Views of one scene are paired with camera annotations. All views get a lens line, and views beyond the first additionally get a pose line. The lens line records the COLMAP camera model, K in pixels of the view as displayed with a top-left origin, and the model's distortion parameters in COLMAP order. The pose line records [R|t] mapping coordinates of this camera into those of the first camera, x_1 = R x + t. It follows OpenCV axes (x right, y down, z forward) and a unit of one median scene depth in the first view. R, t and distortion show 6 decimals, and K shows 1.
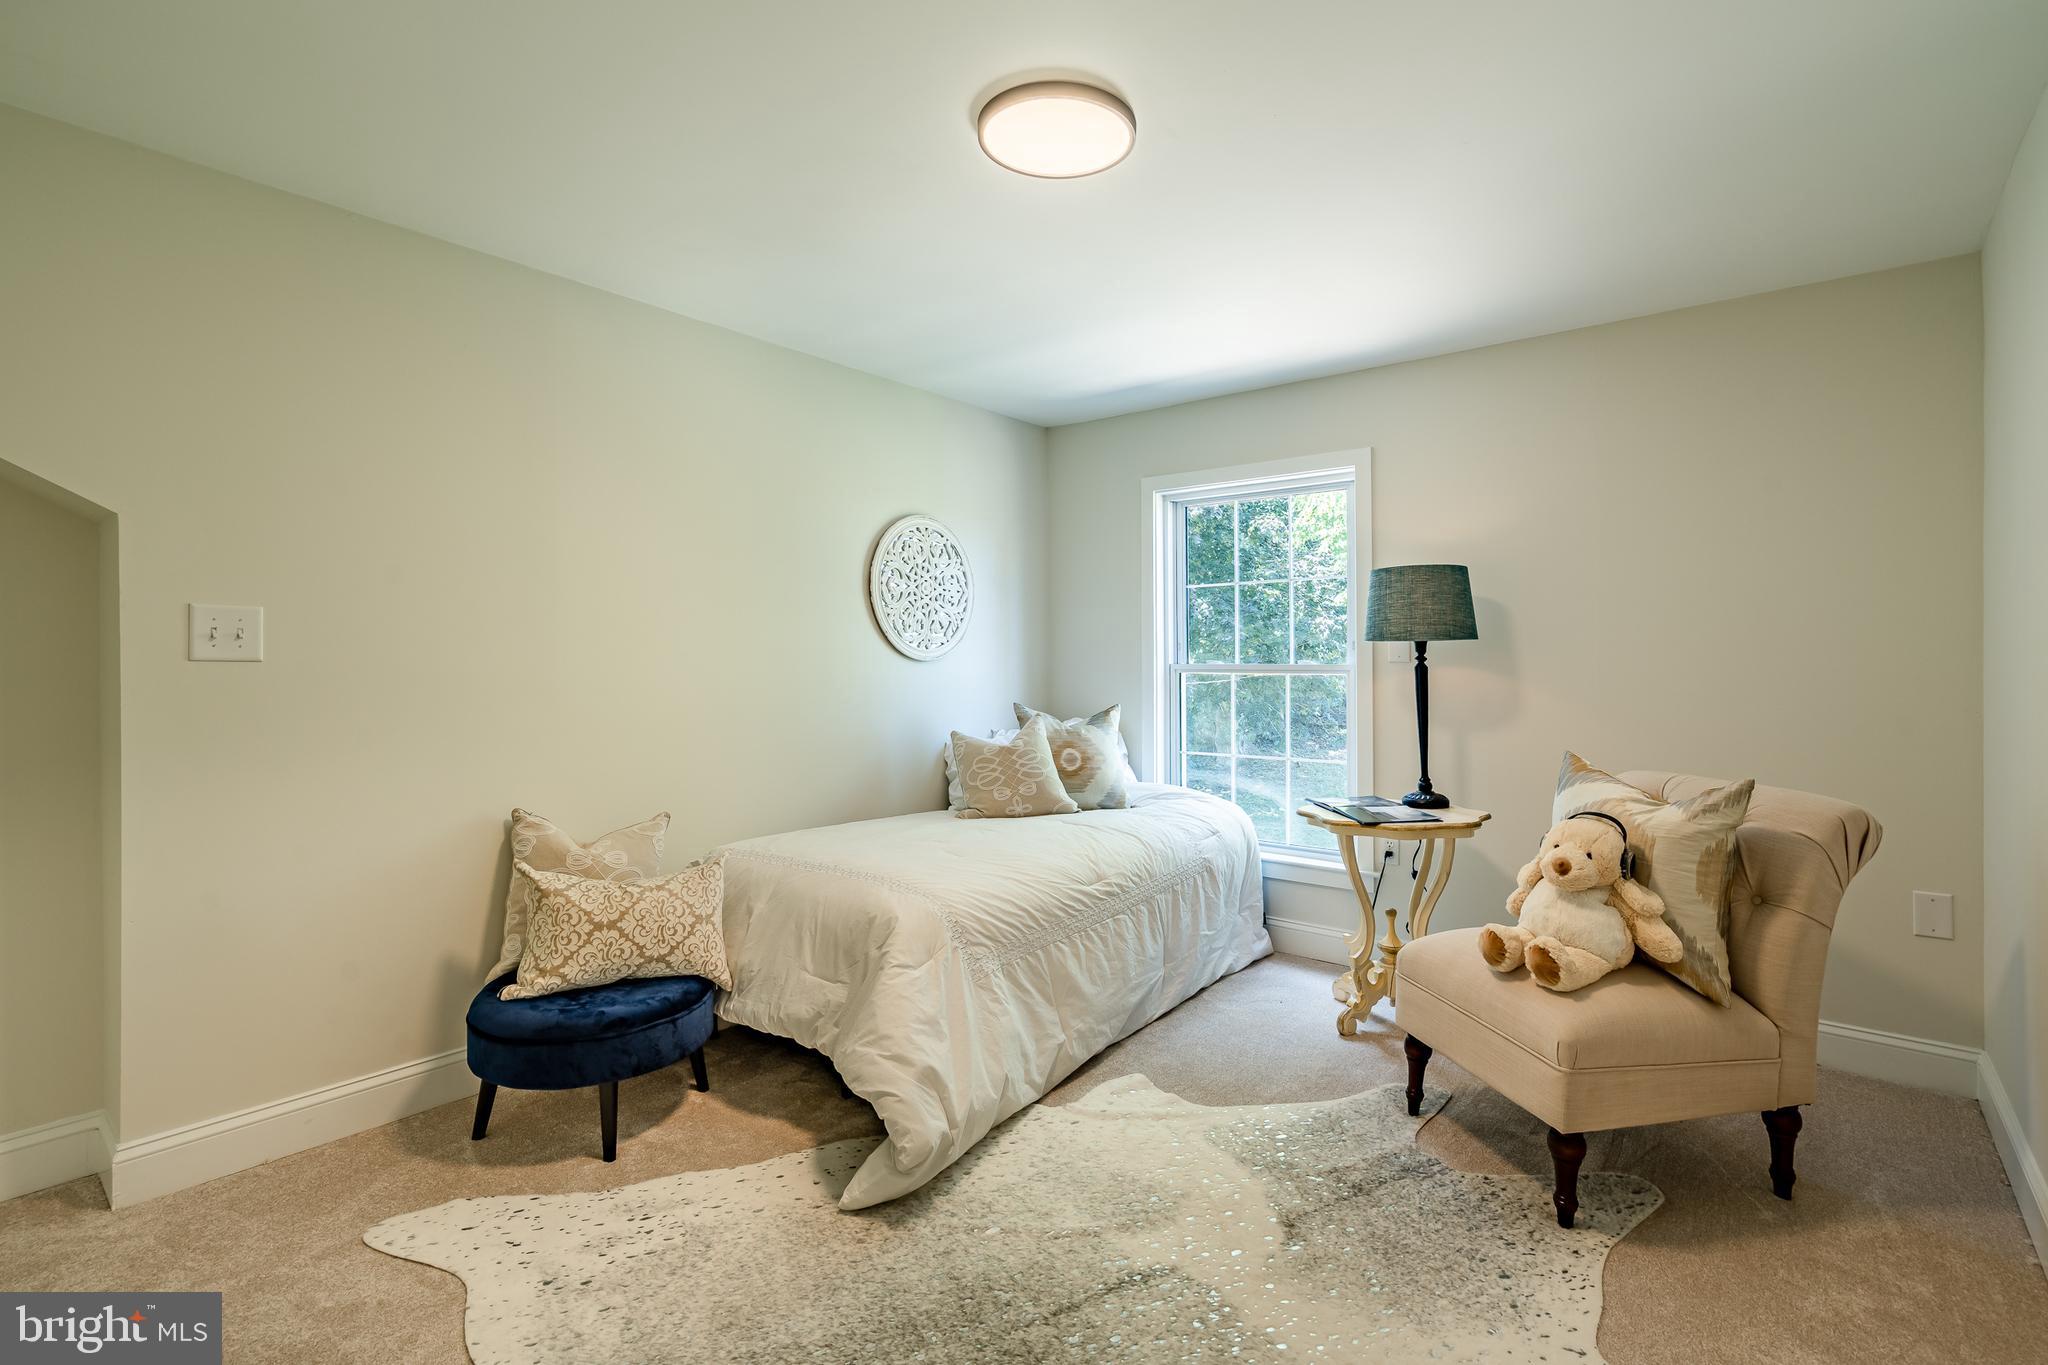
lens RADIAL K [[919.7, 0, 1021.3], [0, 919.7, 665.5], [0, 0, 1]] dist [0.000226, -0.000542]
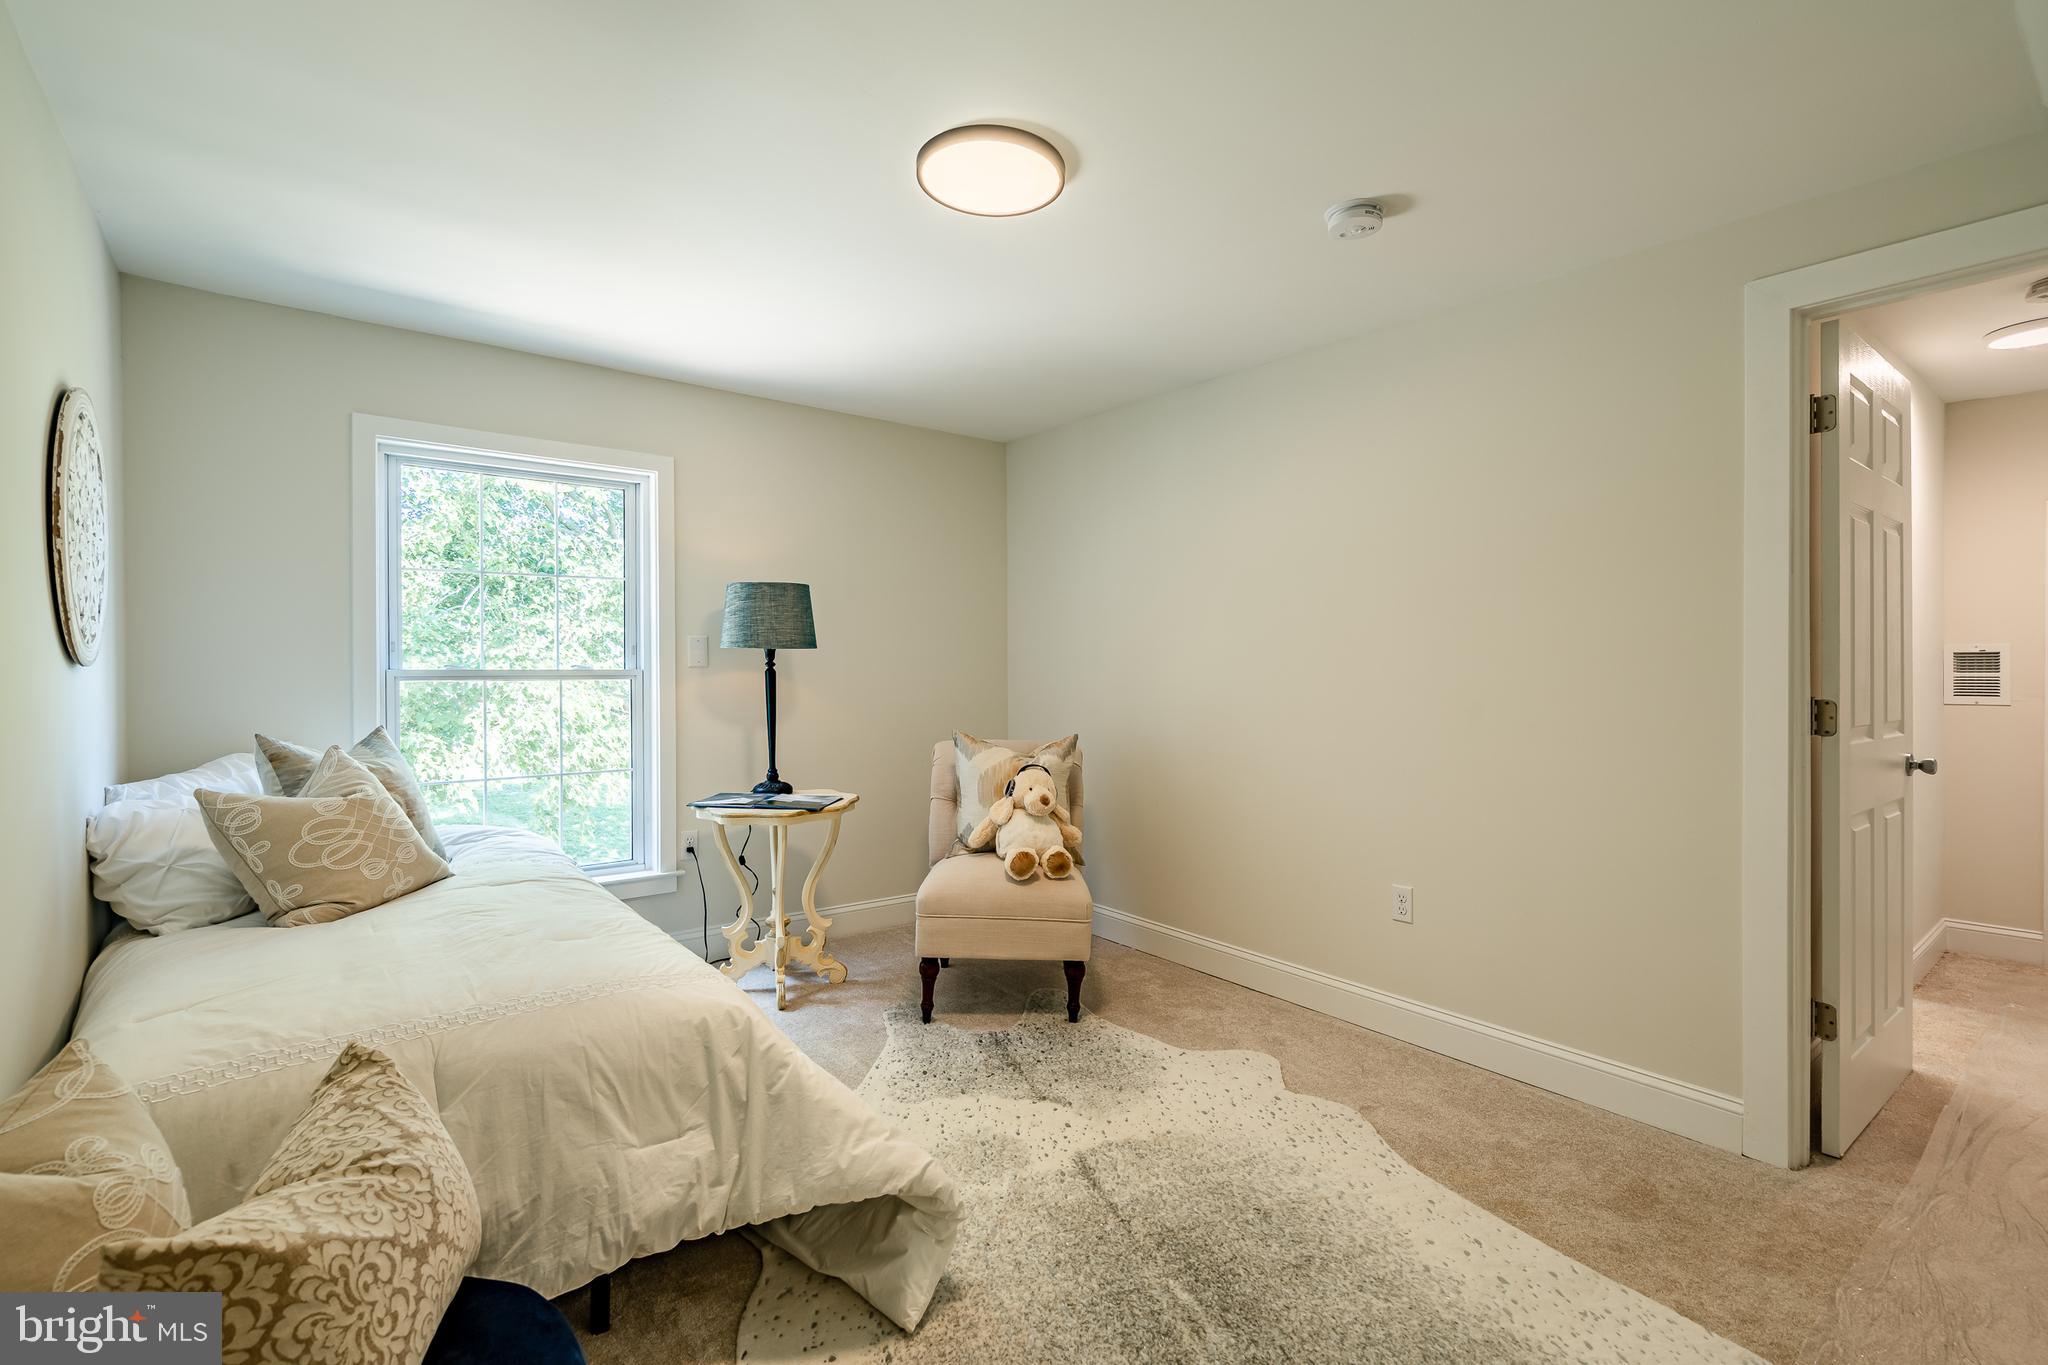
lens RADIAL K [[919.7, 0, 1021.3], [0, 919.7, 665.5], [0, 0, 1]] dist [0.000226, -0.000542]
pose [[0.236432, 0.000761, 0.971648, -0.814877], [0.002877, 0.999995, -0.001483, -0.004320], [-0.971644, 0.003146, 0.236428, 0.593535]]
